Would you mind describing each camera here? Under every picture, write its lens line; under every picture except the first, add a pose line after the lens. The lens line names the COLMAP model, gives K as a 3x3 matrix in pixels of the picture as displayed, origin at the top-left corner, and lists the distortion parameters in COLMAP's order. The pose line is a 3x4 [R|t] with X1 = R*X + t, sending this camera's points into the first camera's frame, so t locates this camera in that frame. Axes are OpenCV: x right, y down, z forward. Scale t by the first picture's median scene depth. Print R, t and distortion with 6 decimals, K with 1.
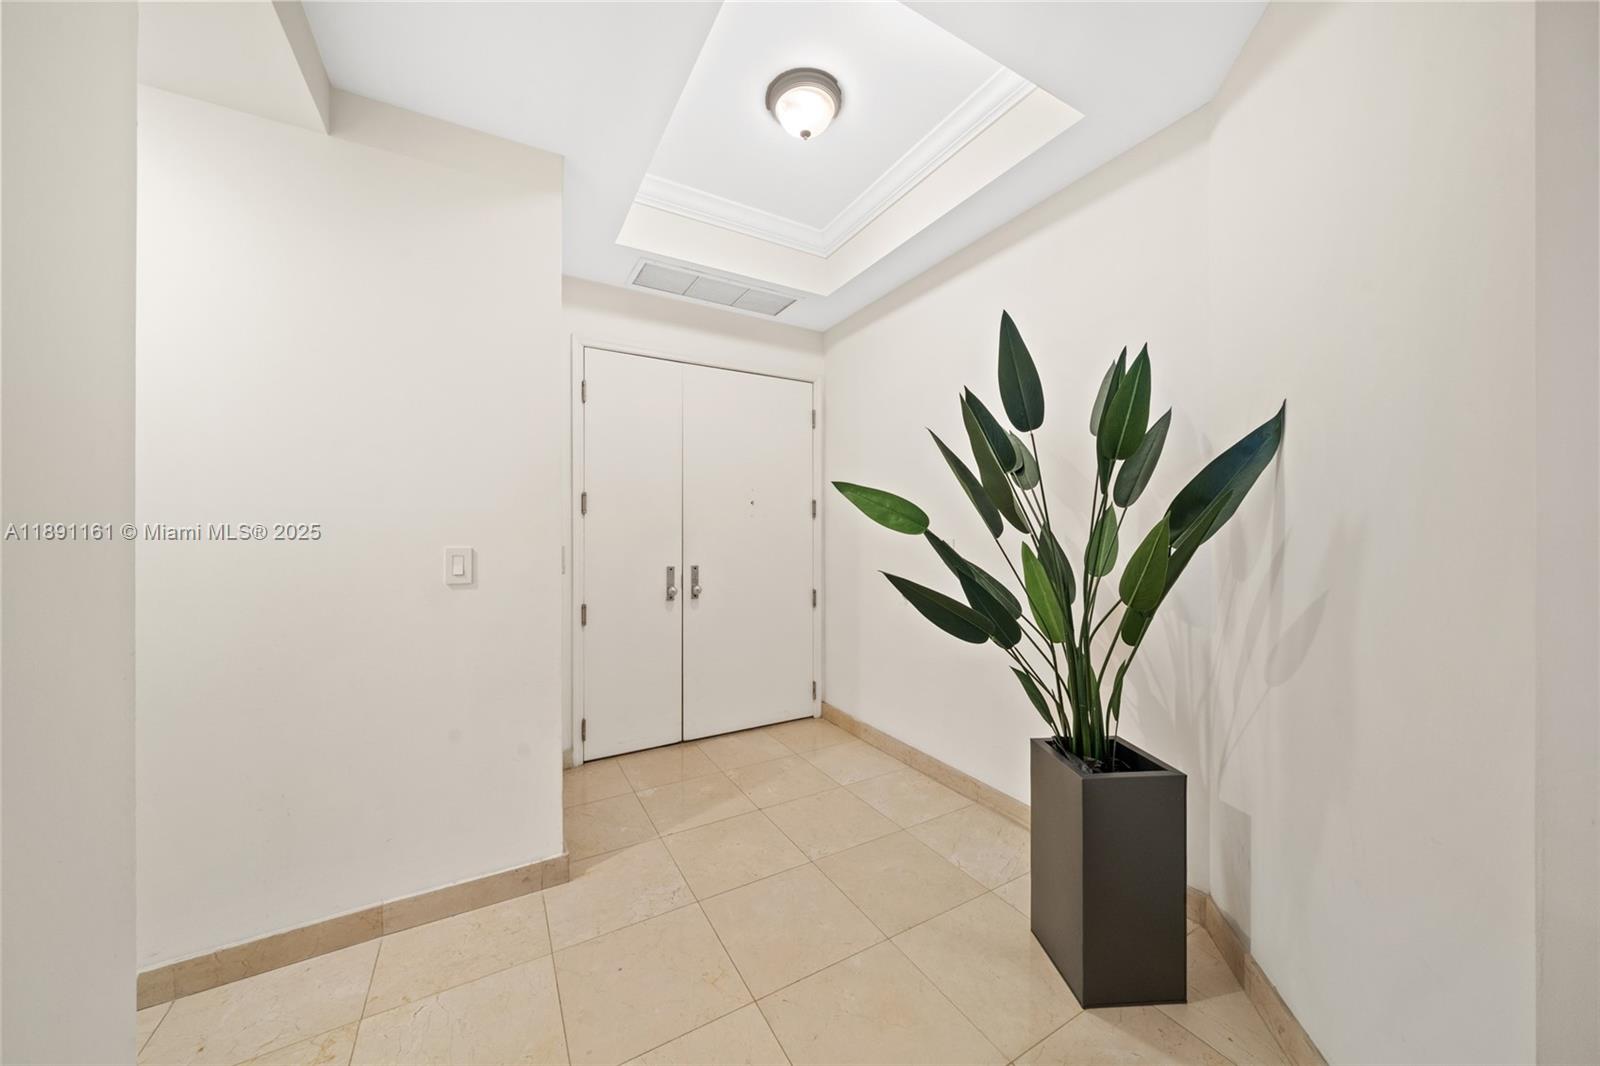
lens RADIAL K [[551.4, 0, 802.9], [0, 551.4, 530.8], [0, 0, 1]] dist [-0.006359, -0.000442]
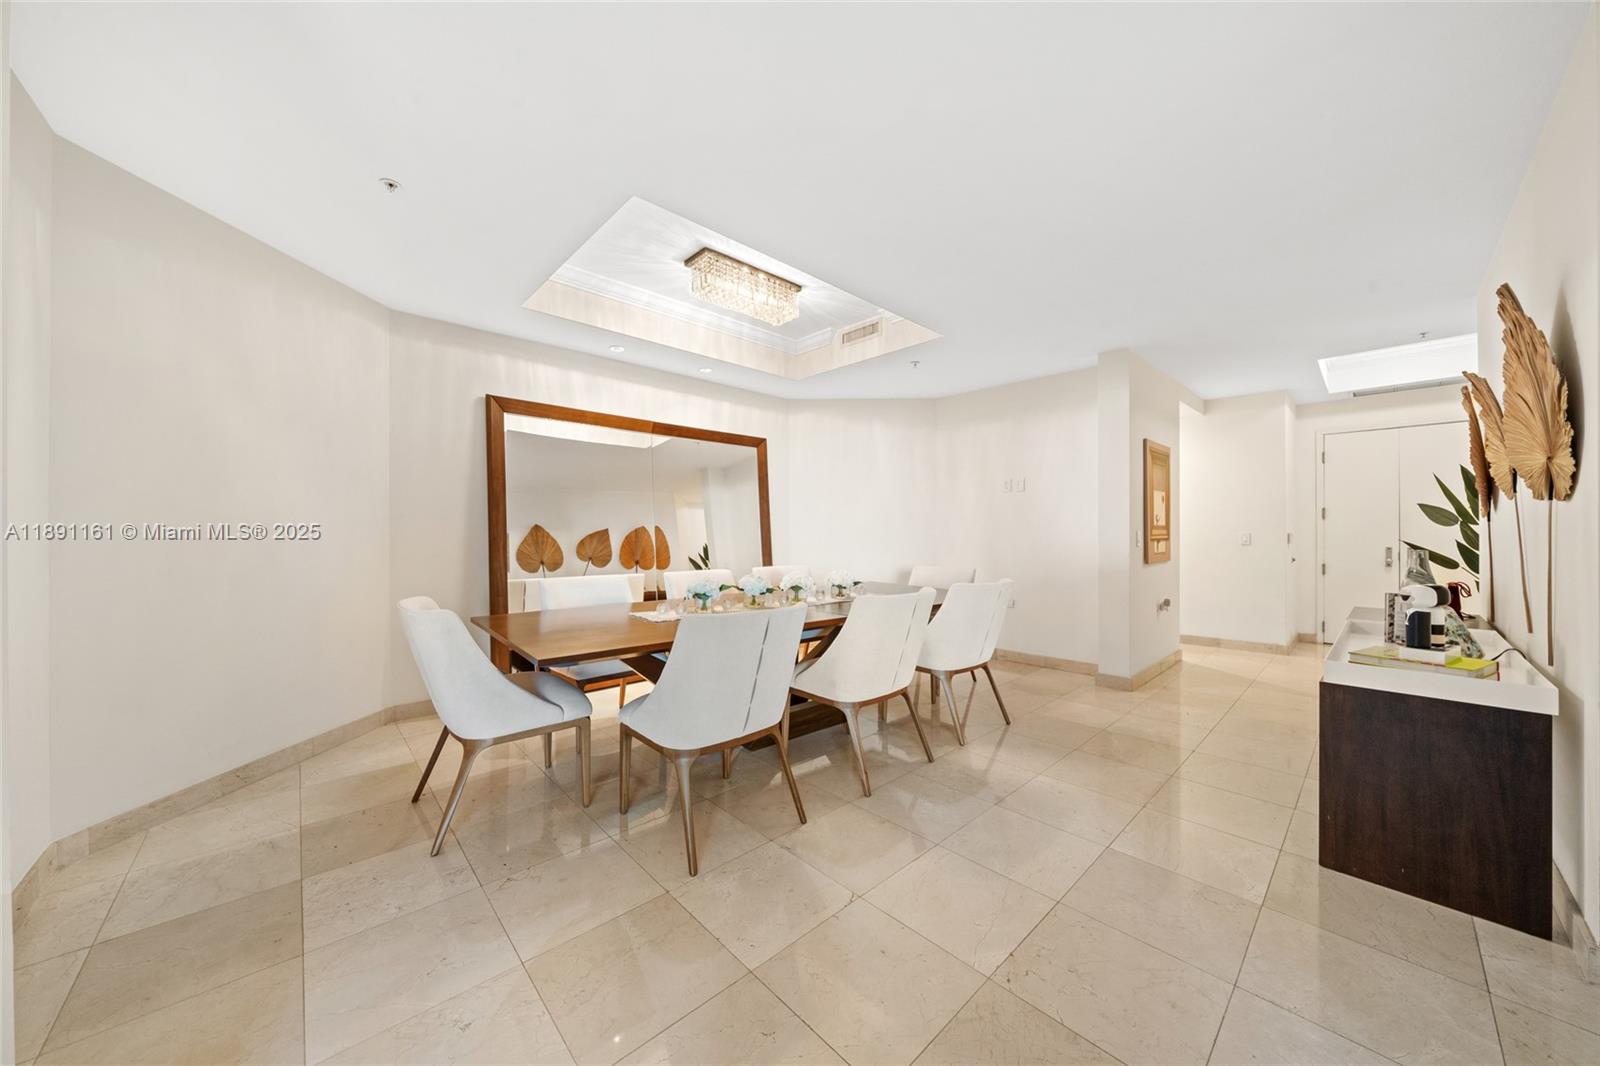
lens RADIAL K [[551.4, 0, 801.5], [0, 551.4, 535.4], [0, 0, 1]] dist [-0.006359, -0.000442]
pose [[0.227933, 0.000456, -0.973677, 1.093272], [0.002235, 0.999997, 0.000992, 0.023444], [0.973674, -0.002402, 0.227931, -1.284064]]
